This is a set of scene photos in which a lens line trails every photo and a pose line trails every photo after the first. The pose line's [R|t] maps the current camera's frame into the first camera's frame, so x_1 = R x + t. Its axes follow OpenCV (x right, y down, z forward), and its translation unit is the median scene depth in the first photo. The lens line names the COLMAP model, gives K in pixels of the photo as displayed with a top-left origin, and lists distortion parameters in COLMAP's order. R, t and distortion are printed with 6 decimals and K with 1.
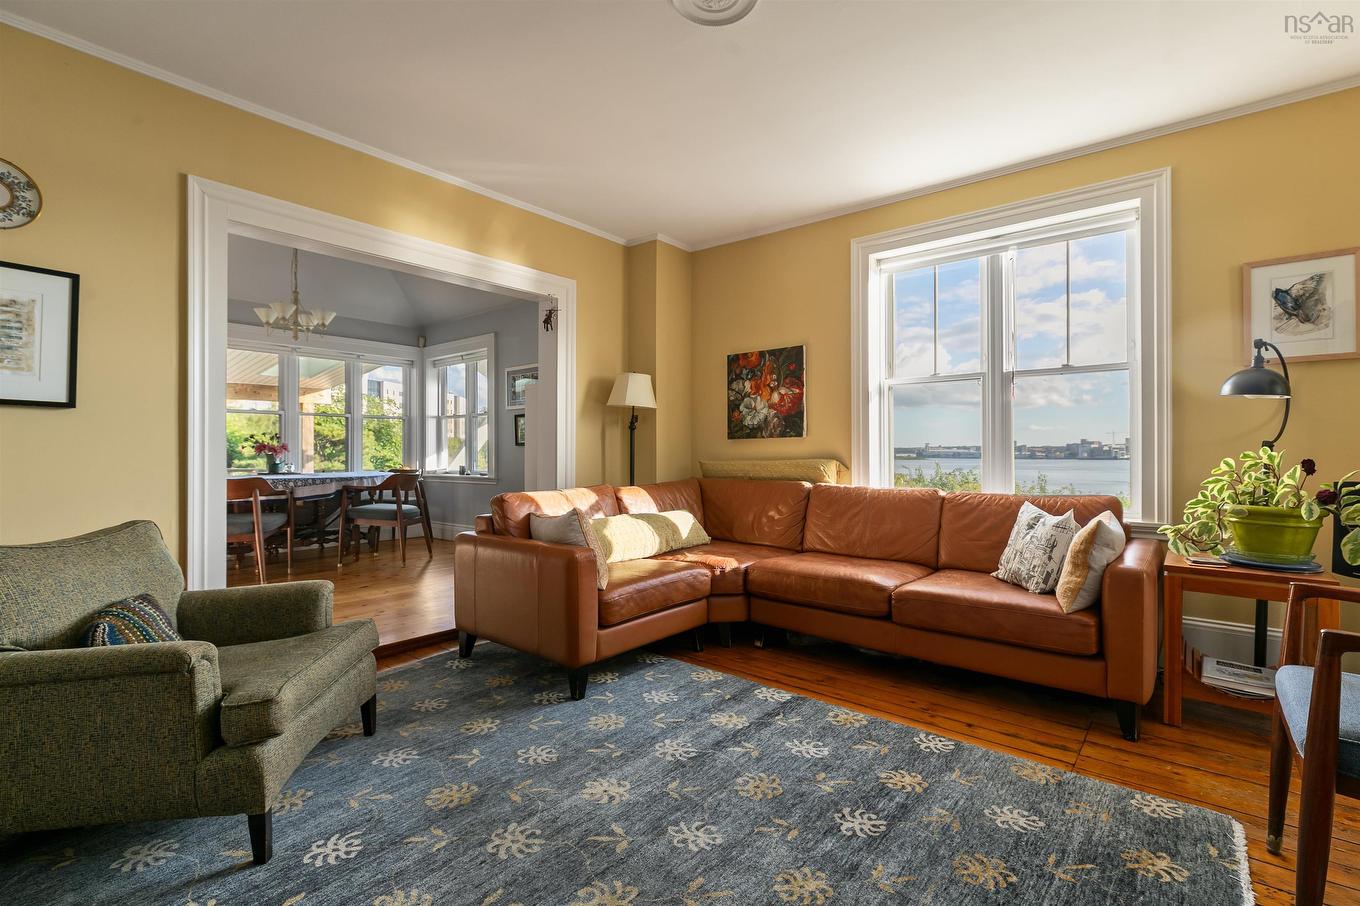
lens RADIAL K [[613.3, 0, 680.0], [0, 613.3, 453.0], [0, 0, 1]] dist [-0.001143, -0.000127]
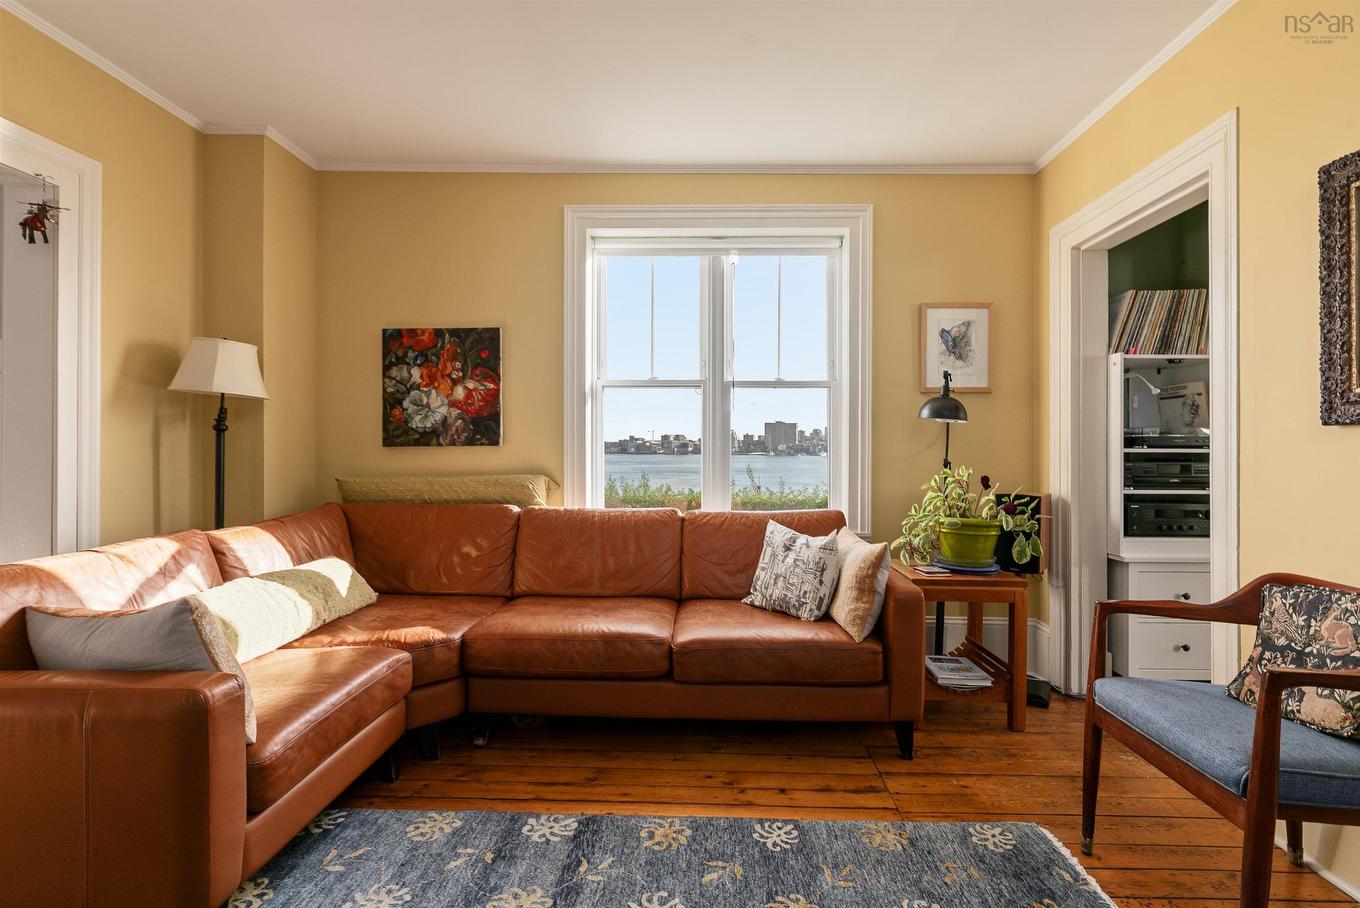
lens RADIAL K [[640.8, 0, 687.1], [0, 640.8, 451.2], [0, 0, 1]] dist [0.002598, 0.000253]
pose [[0.789334, 0.001099, 0.613963, -0.142868], [-0.003053, 0.999993, 0.002135, -0.028143], [-0.613957, -0.003560, 0.789332, 0.275065]]
